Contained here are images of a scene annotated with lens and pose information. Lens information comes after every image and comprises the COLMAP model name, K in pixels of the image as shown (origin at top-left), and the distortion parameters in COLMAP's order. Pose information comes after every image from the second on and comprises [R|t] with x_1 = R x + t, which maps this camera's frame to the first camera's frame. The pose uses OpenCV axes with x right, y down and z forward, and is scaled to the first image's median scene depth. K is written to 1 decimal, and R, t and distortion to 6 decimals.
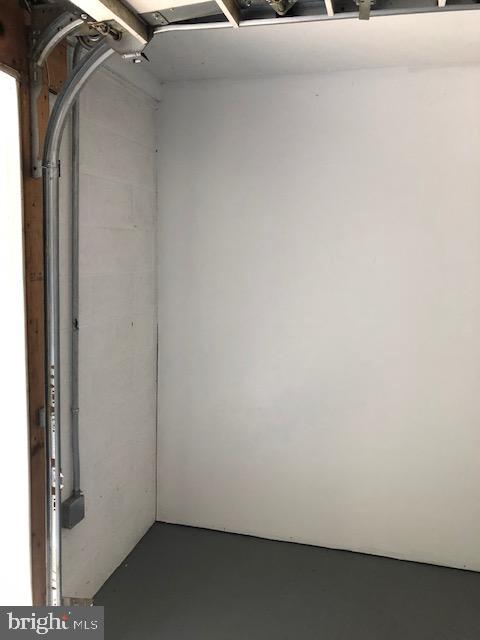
lens RADIAL K [[531.3, 0, 240.0], [0, 531.3, 320.0], [0, 0, 1]] dist [0.006921, -0.002553]
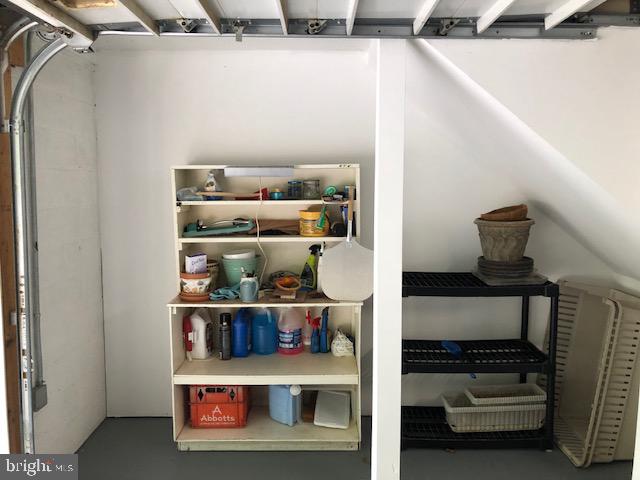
lens RADIAL K [[531.3, 0, 320.0], [0, 531.3, 240.0], [0, 0, 1]] dist [0.006921, -0.002553]
pose [[0.965333, -0.043929, 0.257300, 0.018866], [0.051013, 0.998479, -0.020919, 0.059910], [-0.255989, 0.033319, 0.966105, -0.426772]]
